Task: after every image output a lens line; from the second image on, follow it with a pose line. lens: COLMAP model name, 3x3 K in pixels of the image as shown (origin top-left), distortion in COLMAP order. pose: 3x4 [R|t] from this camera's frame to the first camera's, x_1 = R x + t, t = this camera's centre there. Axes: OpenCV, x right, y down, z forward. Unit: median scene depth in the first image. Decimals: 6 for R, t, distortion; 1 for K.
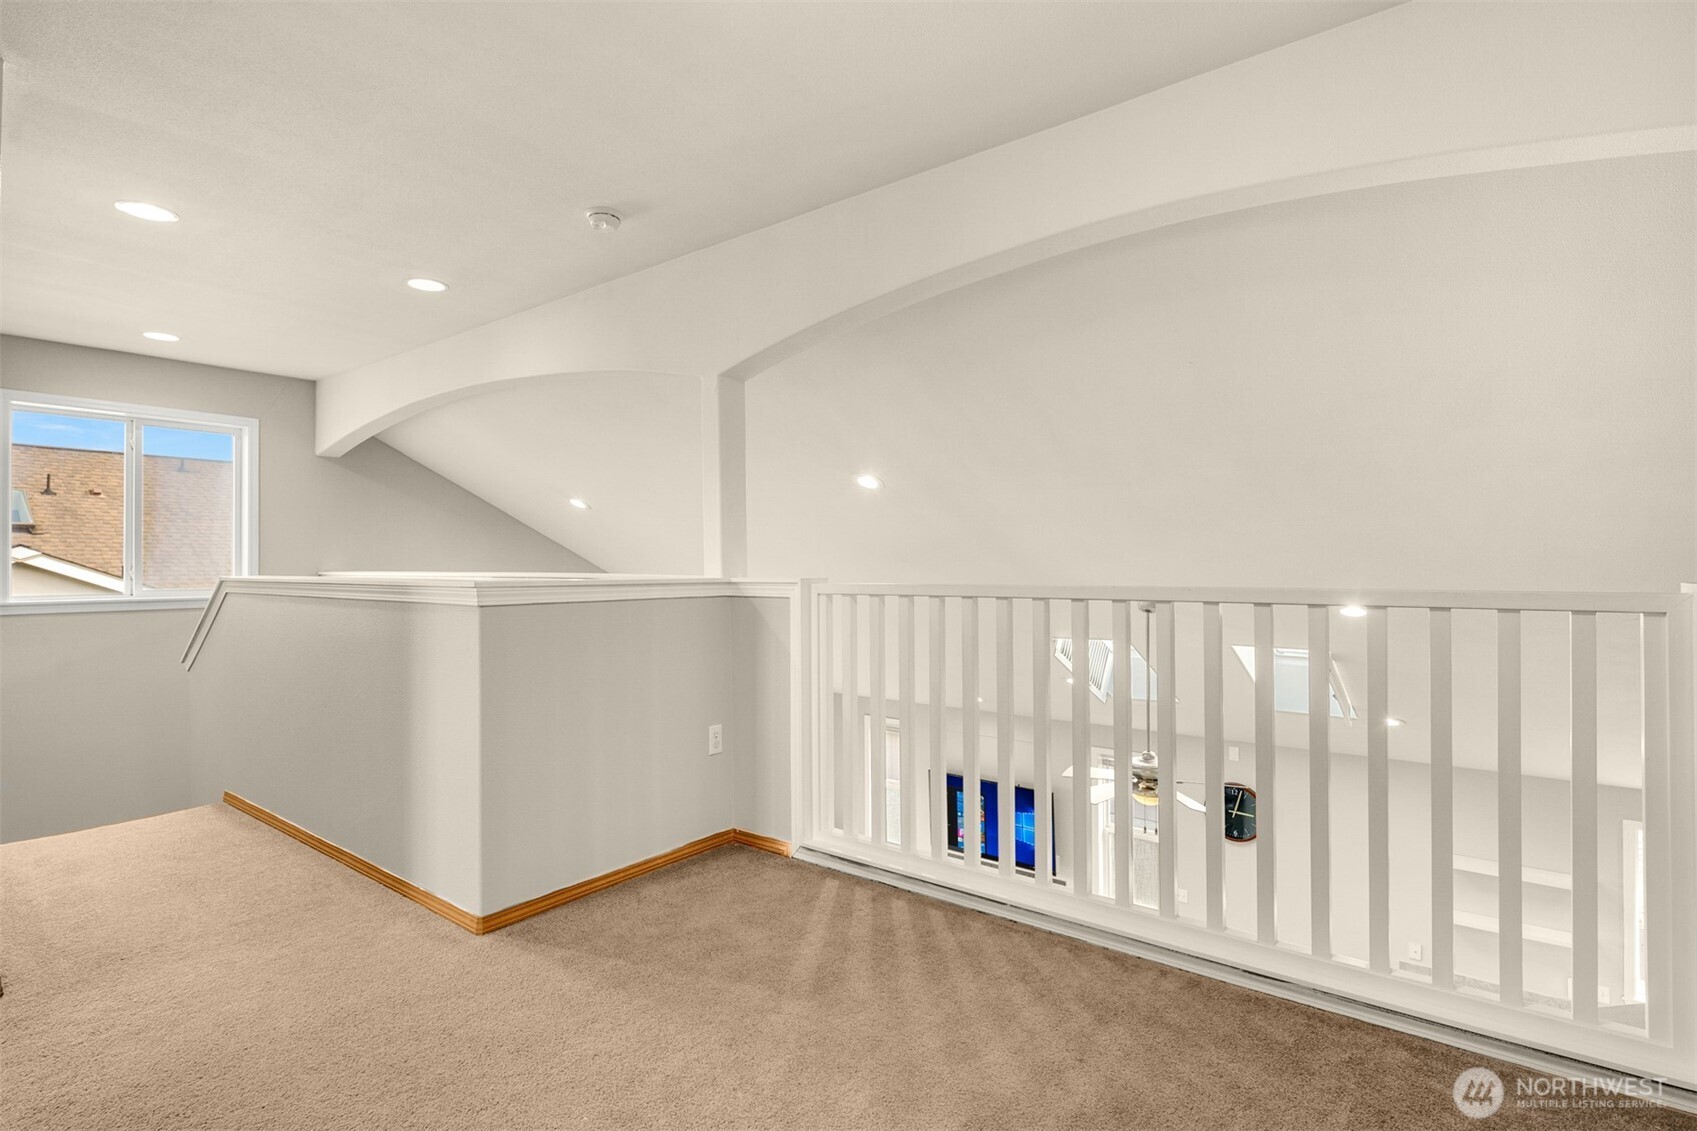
lens RADIAL K [[822.8, 0, 847.8], [0, 822.8, 561.8], [0, 0, 1]] dist [-0.004176, -0.000266]
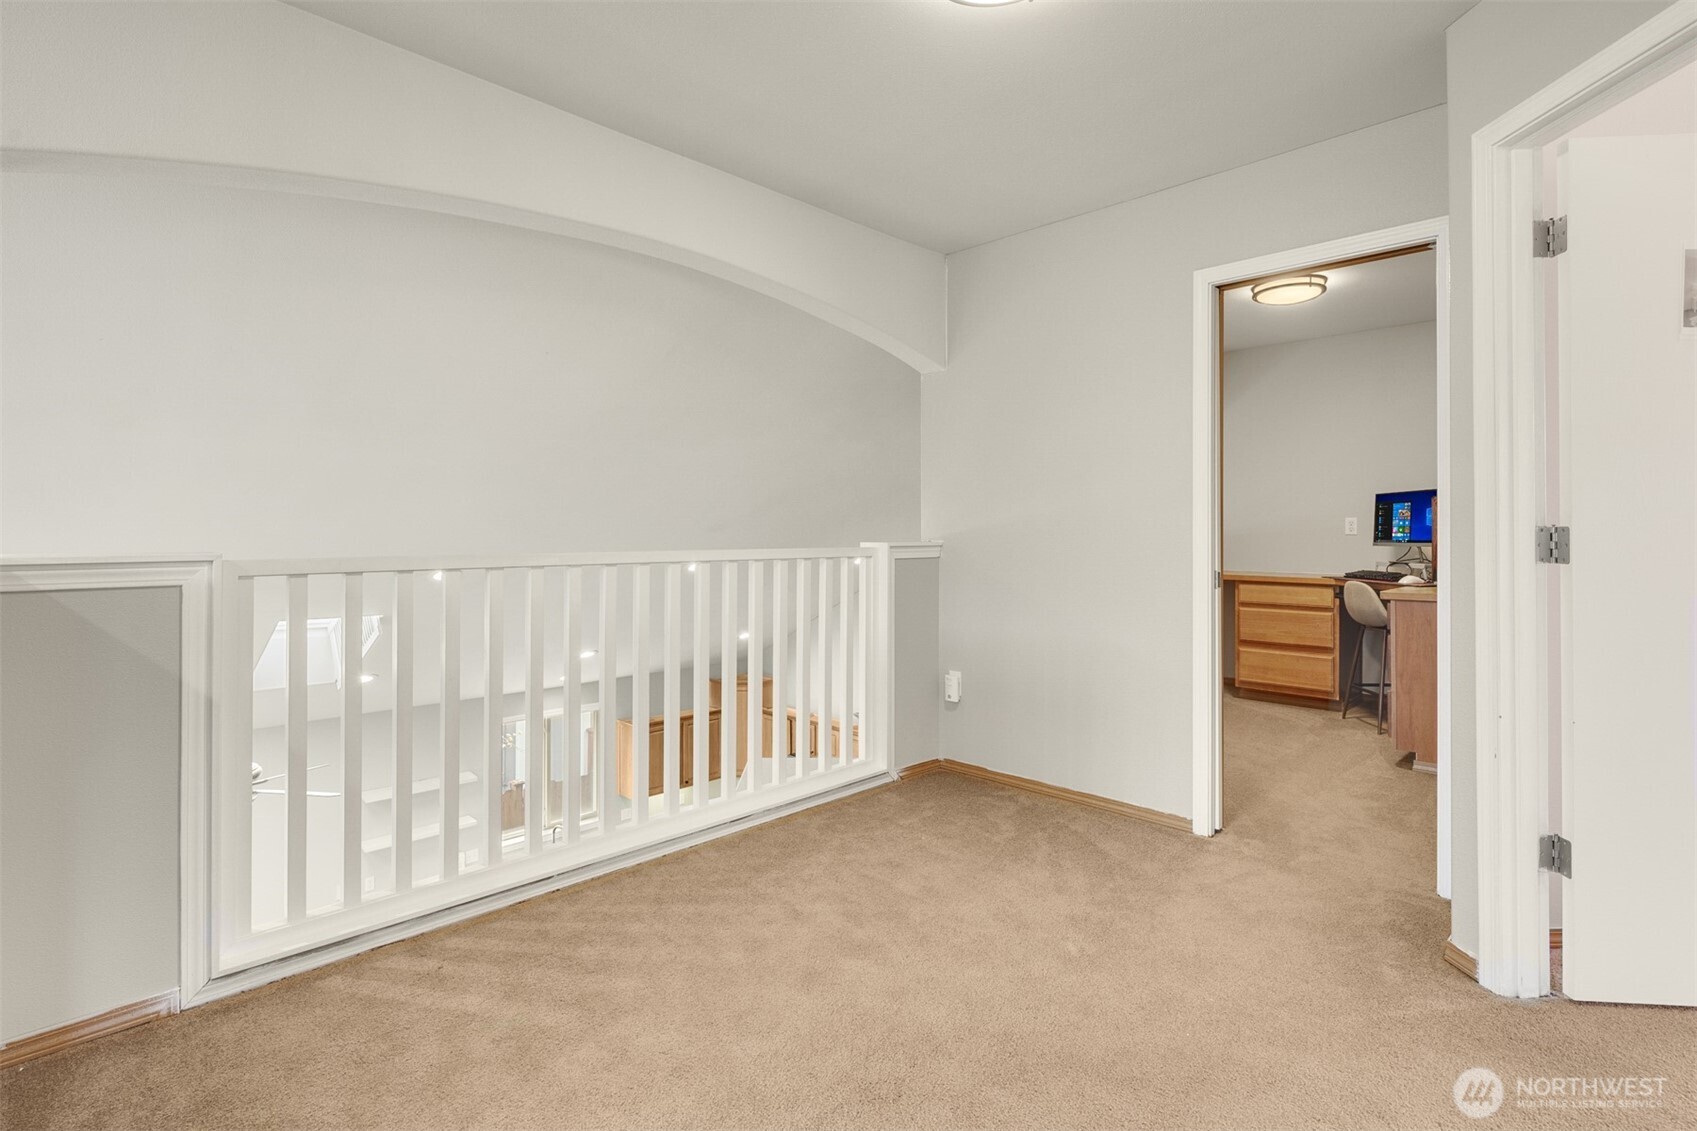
lens RADIAL K [[822.8, 0, 847.3], [0, 822.8, 551.8], [0, 0, 1]] dist [-0.004176, -0.000266]
pose [[0.121115, -0.021482, 0.992406, -0.581992], [-0.002998, 0.999753, 0.022007, 0.003169], [-0.992634, -0.005640, 0.121021, 0.421403]]
